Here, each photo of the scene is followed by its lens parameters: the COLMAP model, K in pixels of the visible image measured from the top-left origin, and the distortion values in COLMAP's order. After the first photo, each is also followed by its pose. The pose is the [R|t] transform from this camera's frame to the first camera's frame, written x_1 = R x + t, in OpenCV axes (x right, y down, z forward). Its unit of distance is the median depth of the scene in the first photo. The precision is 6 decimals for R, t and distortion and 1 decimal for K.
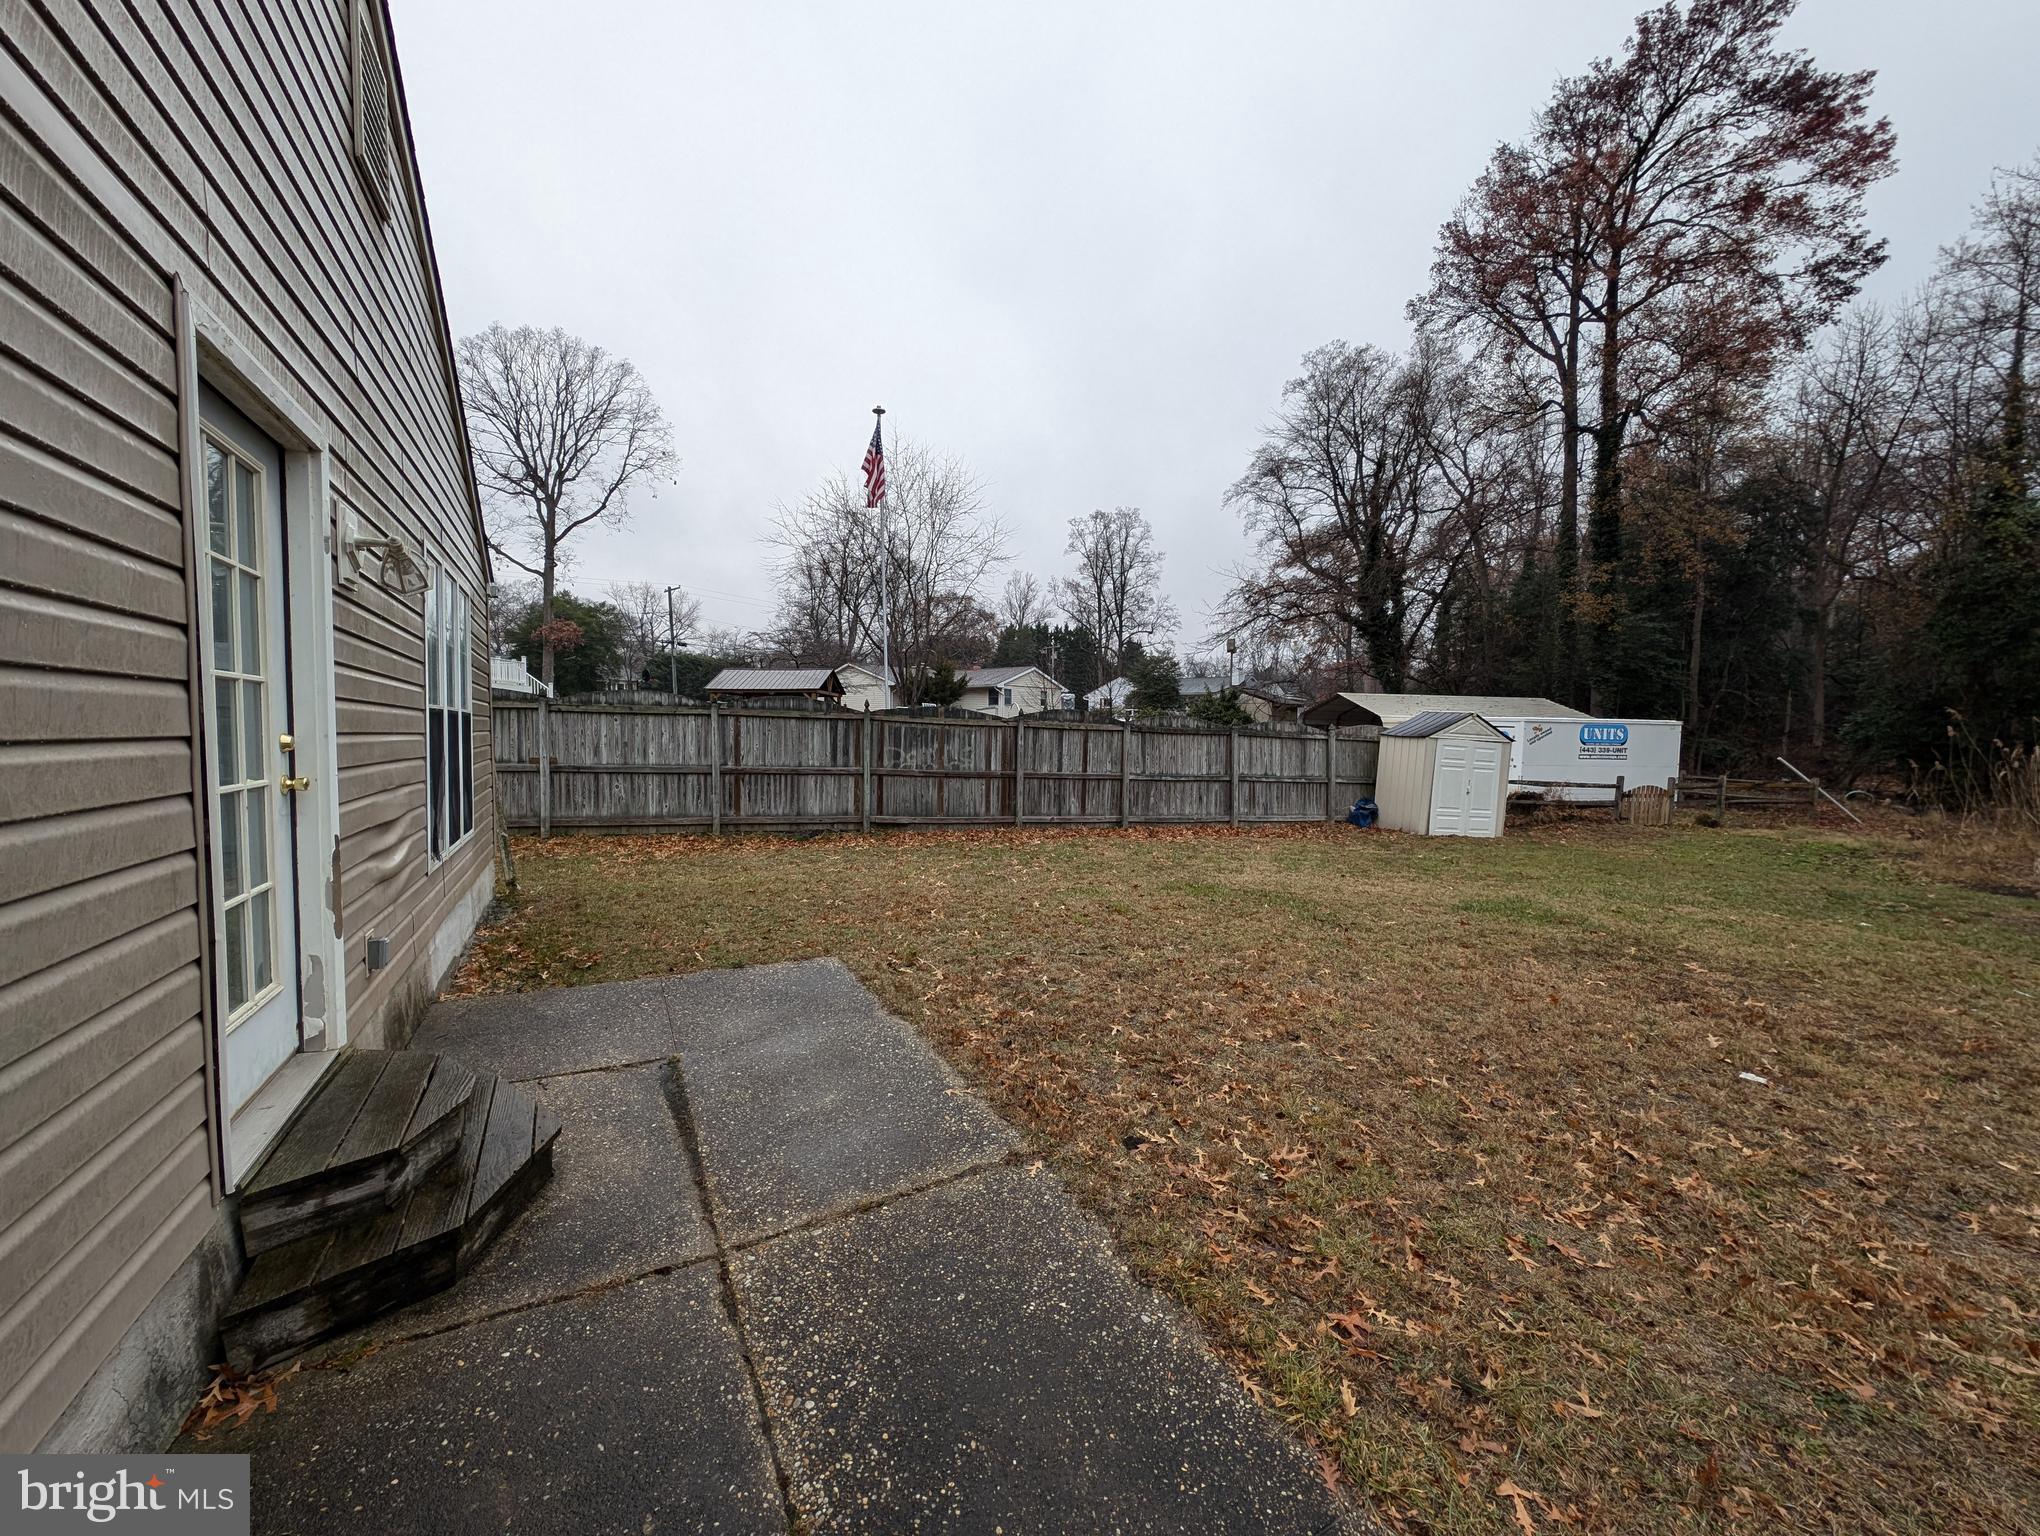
lens RADIAL K [[766.3, 0, 1020.0], [0, 766.3, 768.0], [0, 0, 1]] dist [0.012903, -0.006750]
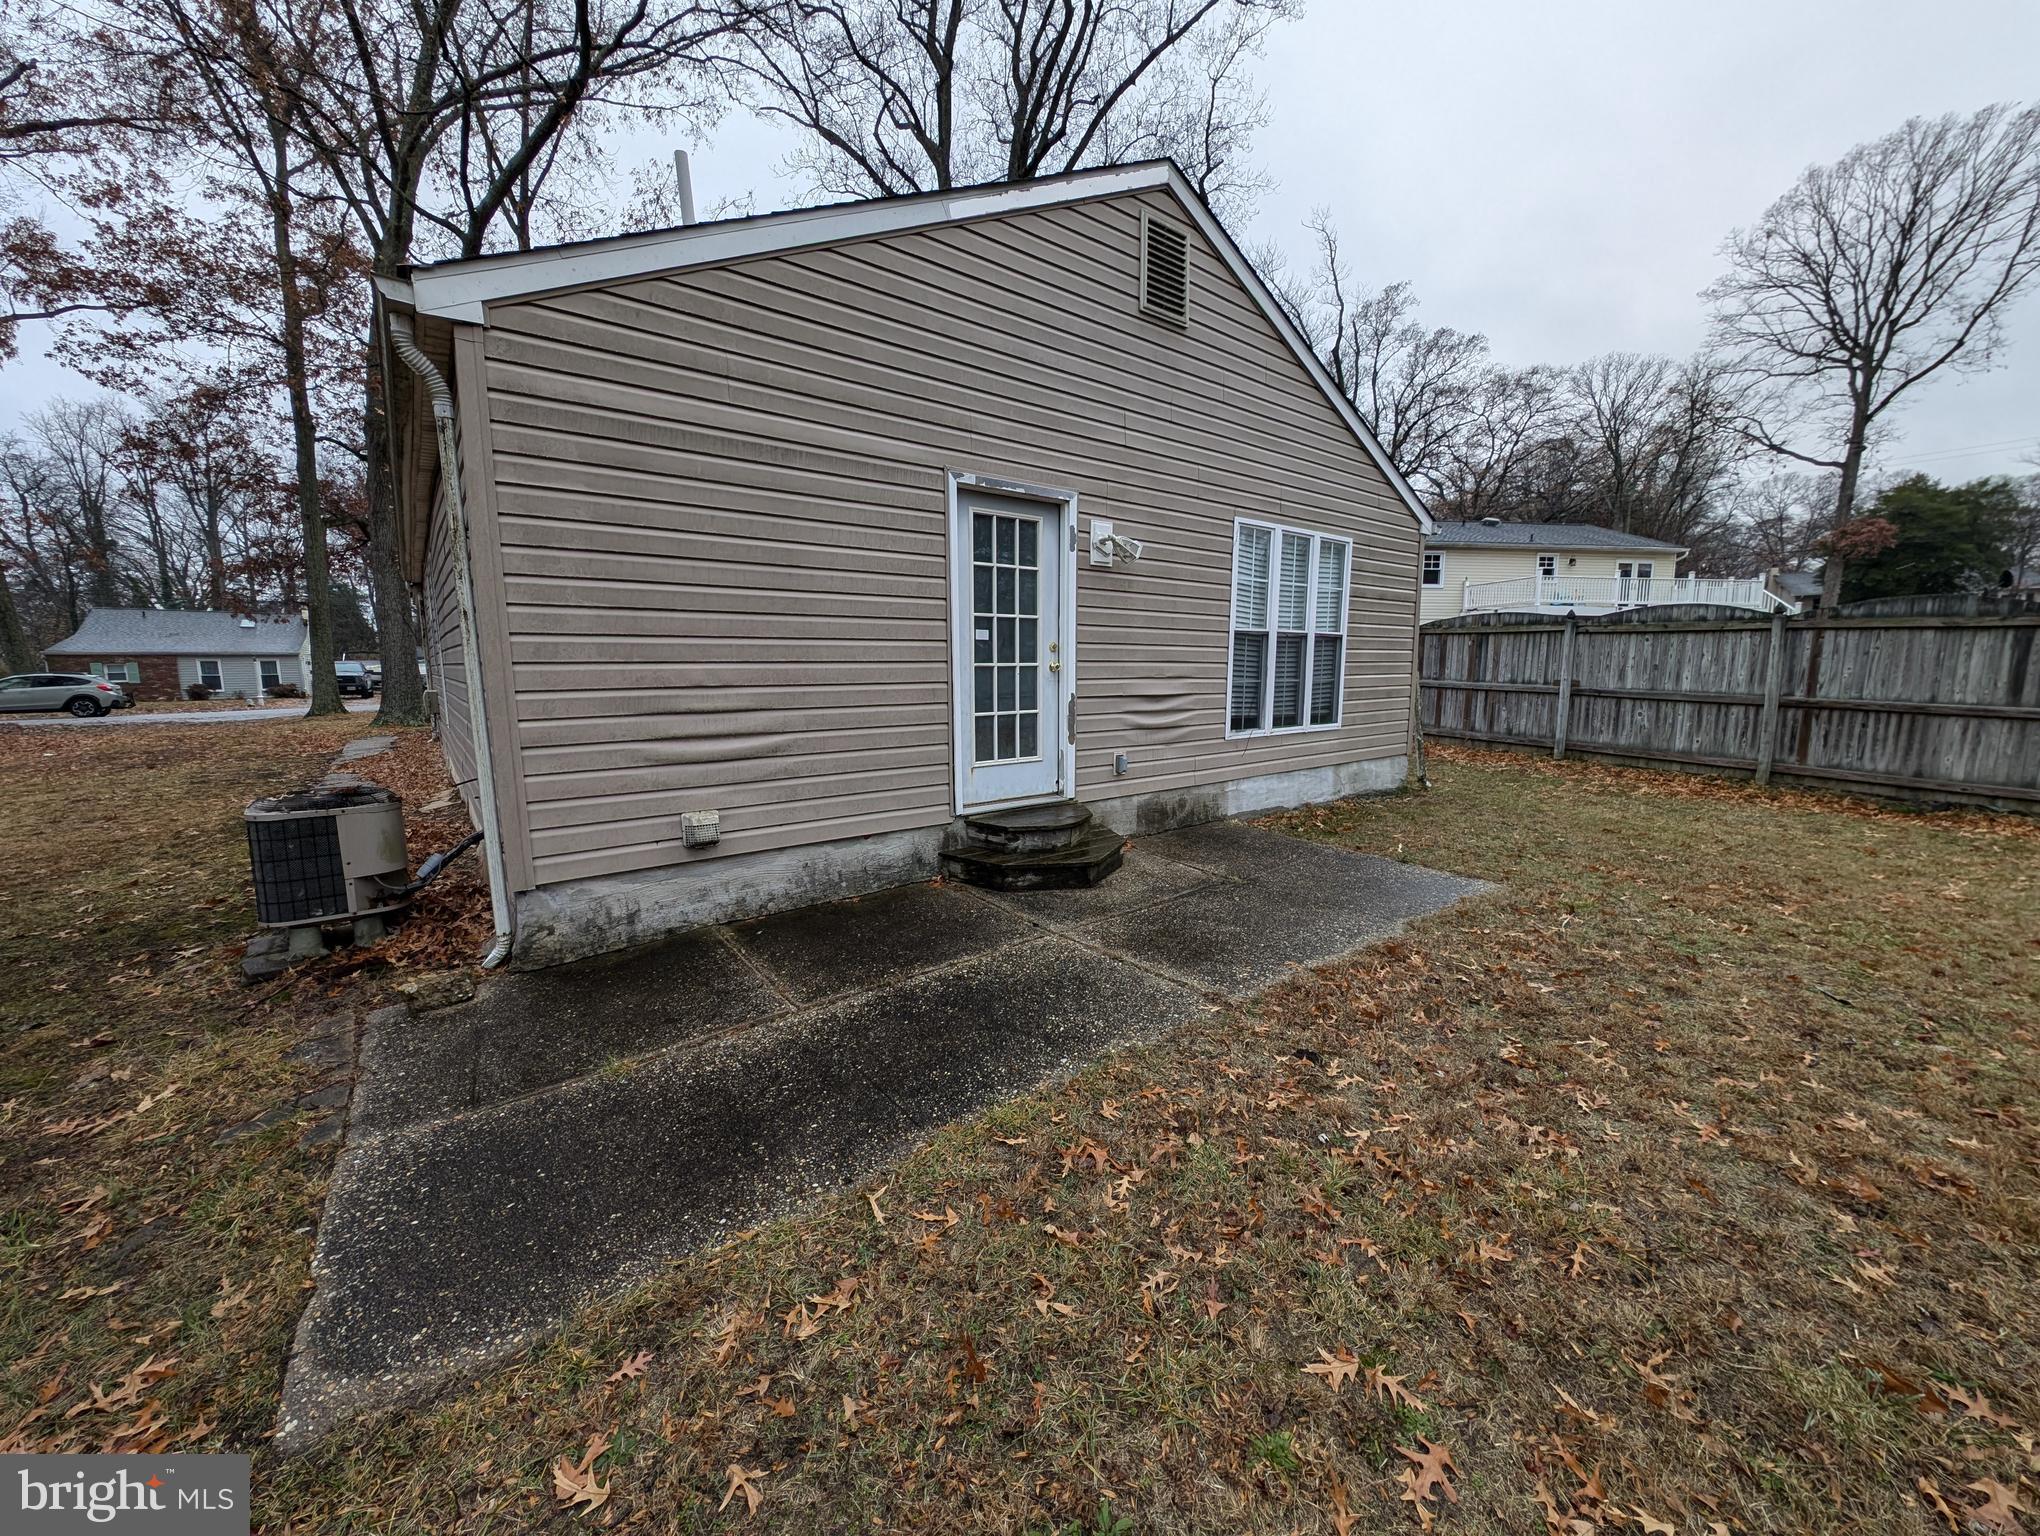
lens RADIAL K [[766.3, 0, 1020.0], [0, 766.3, 768.0], [0, 0, 1]] dist [0.012903, -0.006750]
pose [[0.156725, 0.129498, -0.979116, 0.260287], [-0.047094, 0.991219, 0.123561, 0.009324], [0.986519, 0.026745, 0.161448, 0.130122]]
